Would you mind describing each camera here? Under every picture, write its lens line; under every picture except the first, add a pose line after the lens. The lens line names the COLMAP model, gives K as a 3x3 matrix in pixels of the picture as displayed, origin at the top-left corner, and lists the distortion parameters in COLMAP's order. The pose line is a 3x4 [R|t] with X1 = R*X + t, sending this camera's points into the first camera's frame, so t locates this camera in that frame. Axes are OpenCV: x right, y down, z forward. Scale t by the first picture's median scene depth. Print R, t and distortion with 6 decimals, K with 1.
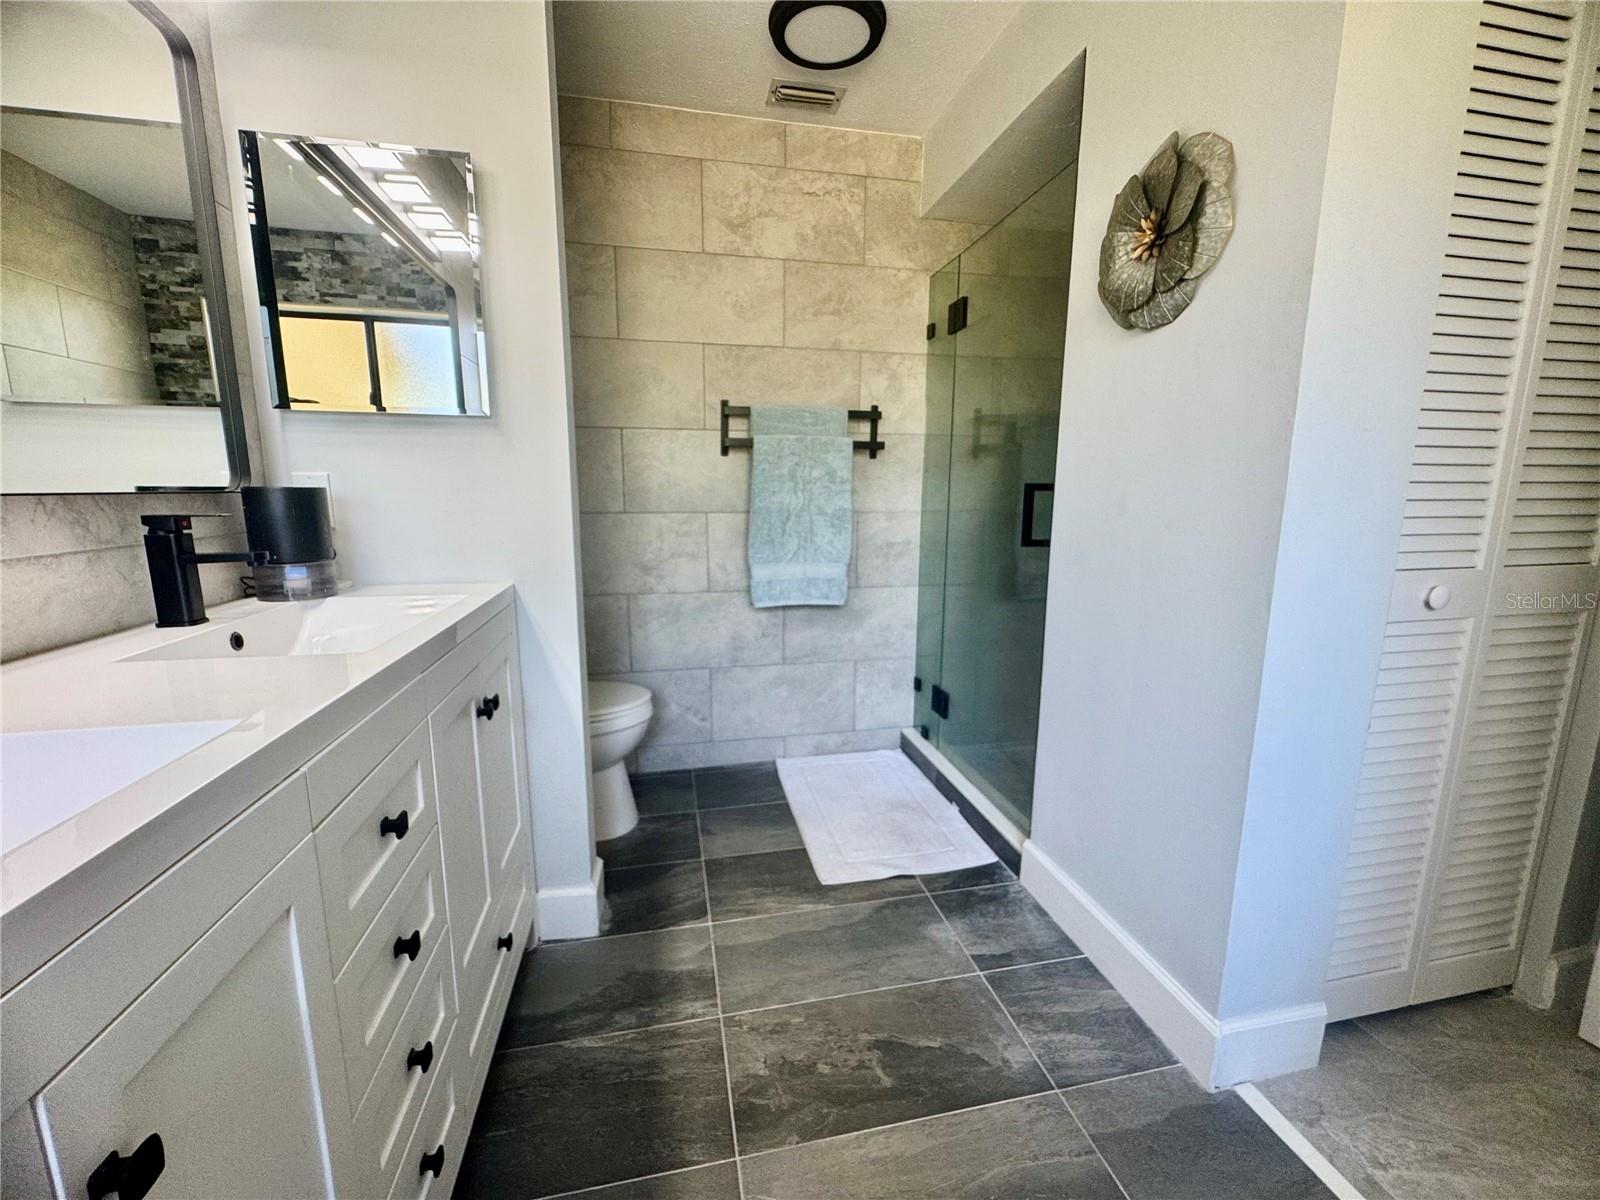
lens RADIAL K [[639.3, 0, 802.3], [0, 639.3, 600.1], [0, 0, 1]] dist [-0.001158, -0.000153]
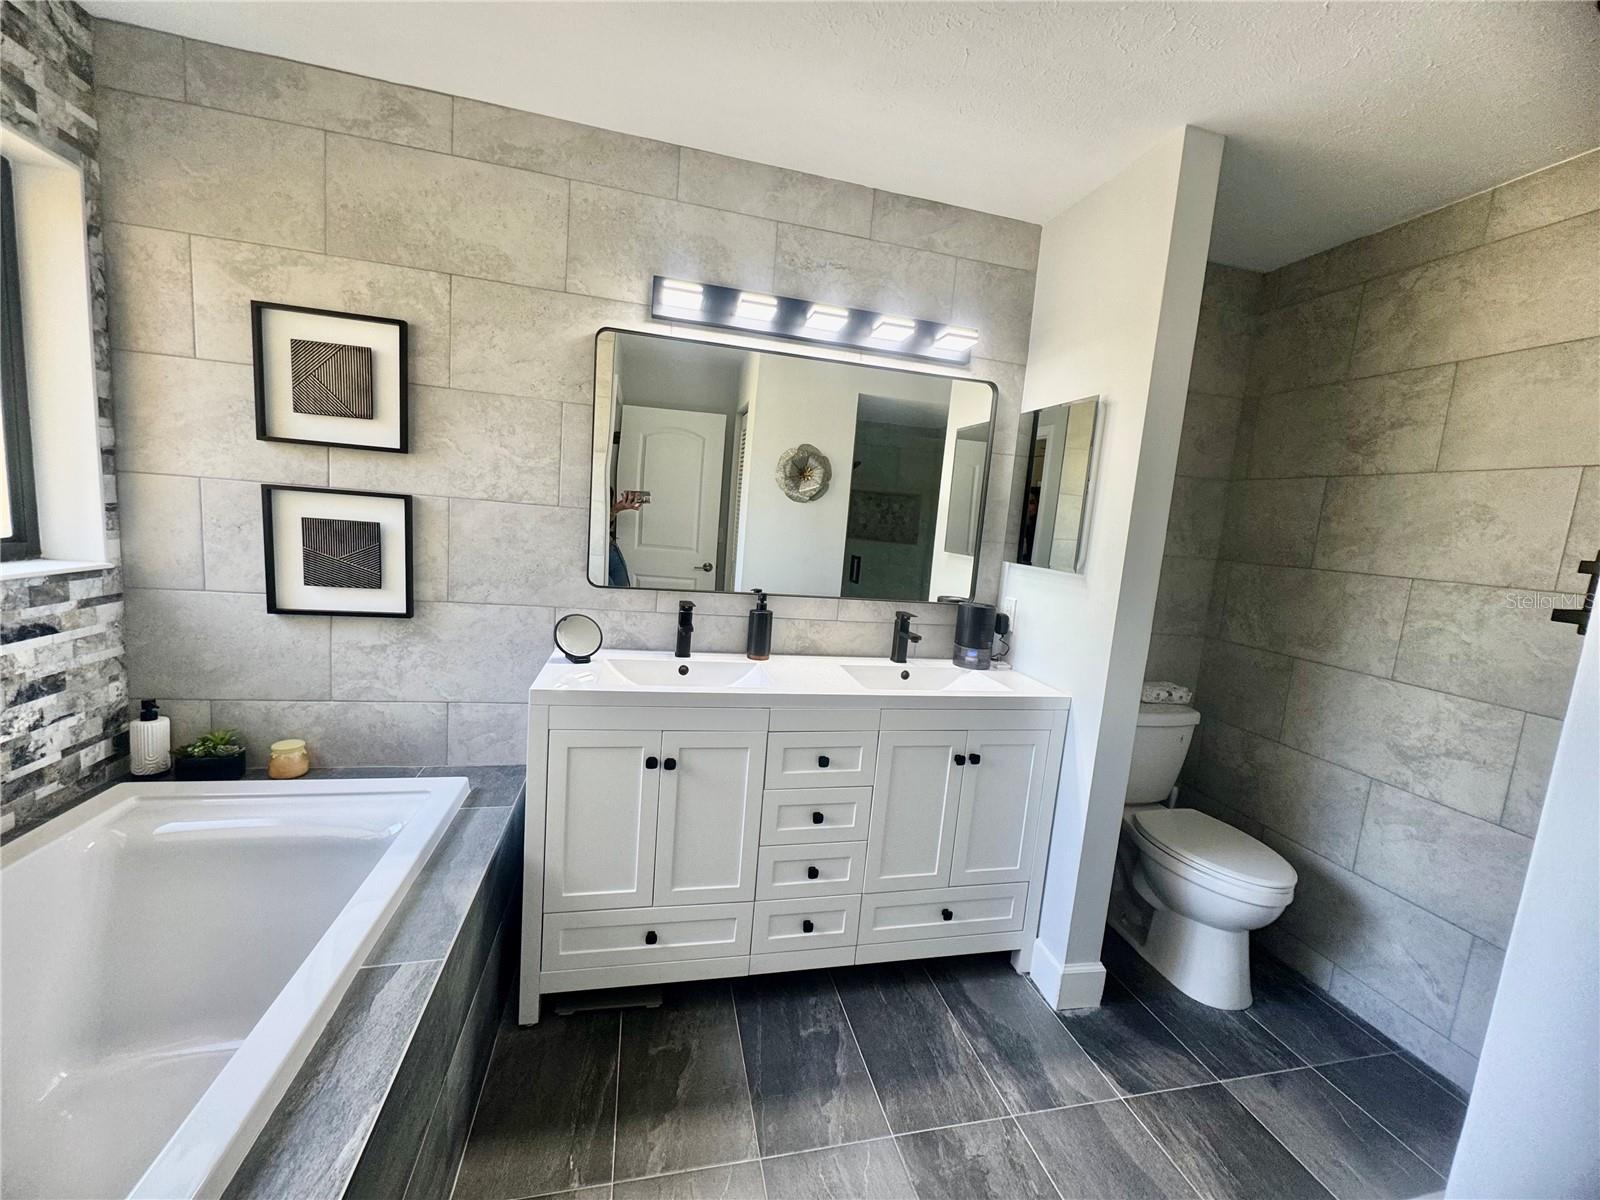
lens RADIAL K [[639.3, 0, 804.3], [0, 639.3, 602.0], [0, 0, 1]] dist [-0.001158, -0.000153]
pose [[0.024097, 0.128787, -0.991379, 0.810637], [-0.248794, 0.961240, 0.118824, -0.235935], [0.968257, 0.243786, 0.055204, 0.356737]]
